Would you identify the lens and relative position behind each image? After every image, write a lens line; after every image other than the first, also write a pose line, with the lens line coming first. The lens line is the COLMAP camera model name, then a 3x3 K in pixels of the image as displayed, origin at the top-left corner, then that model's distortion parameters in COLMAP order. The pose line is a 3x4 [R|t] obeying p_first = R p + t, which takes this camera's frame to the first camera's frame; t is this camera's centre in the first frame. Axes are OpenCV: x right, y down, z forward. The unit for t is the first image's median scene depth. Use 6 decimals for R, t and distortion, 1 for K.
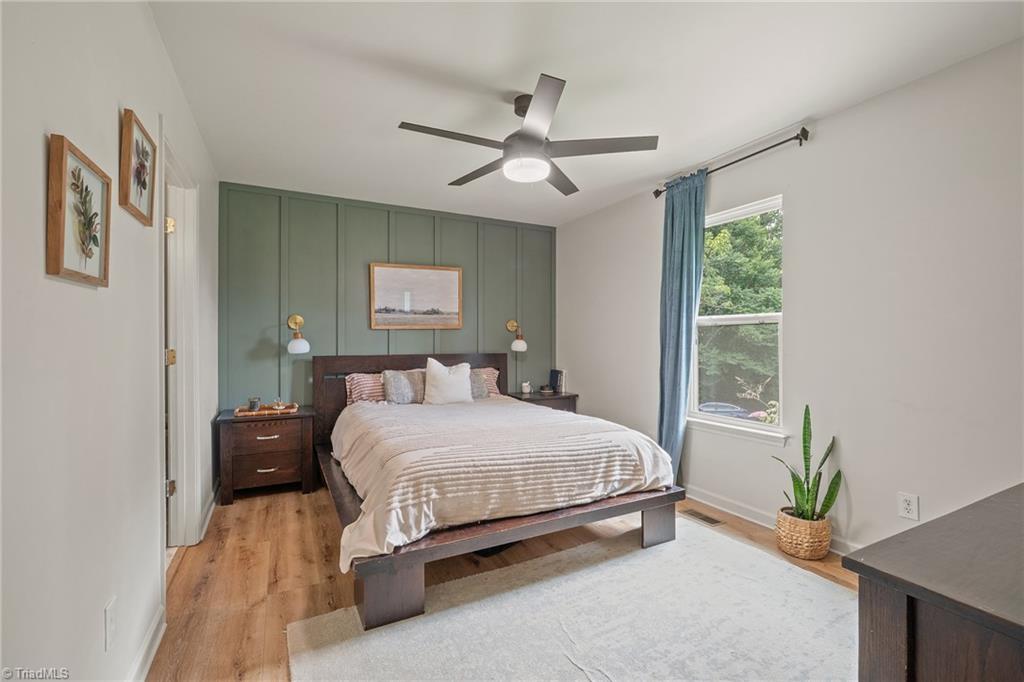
lens RADIAL K [[452.6, 0, 511.8], [0, 452.6, 339.4], [0, 0, 1]] dist [0.000439, 0.000006]
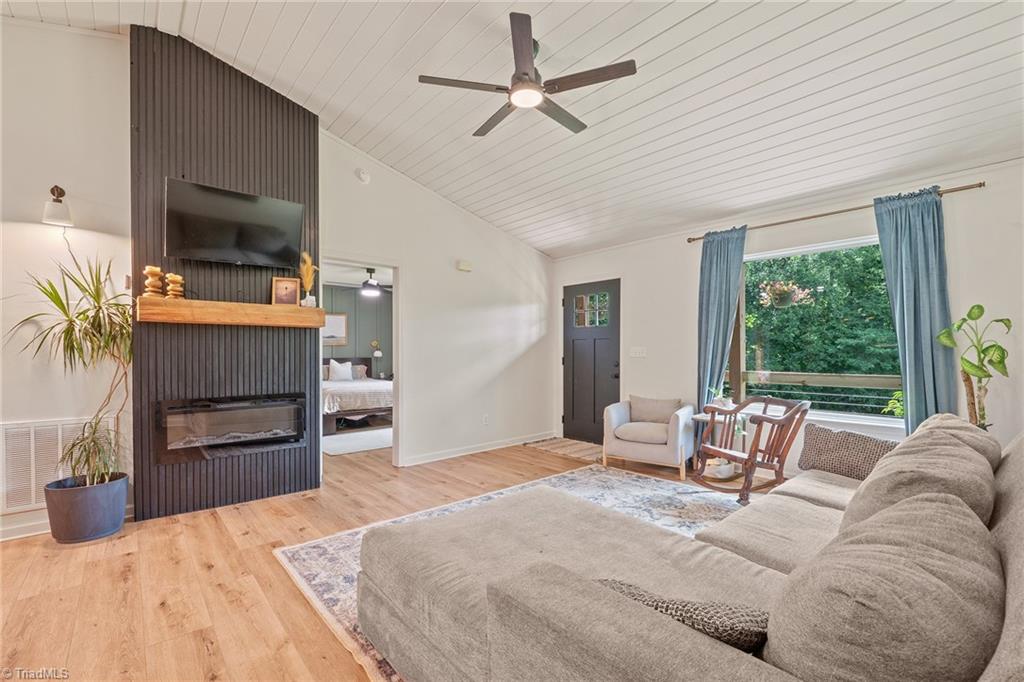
lens RADIAL K [[452.6, 0, 512.9], [0, 452.6, 348.3], [0, 0, 1]] dist [0.000439, 0.000006]
pose [[0.970307, -0.002630, 0.241861, 0.118293], [0.002987, 0.999995, -0.001109, -0.005729], [-0.241857, 0.001798, 0.970310, -1.134051]]
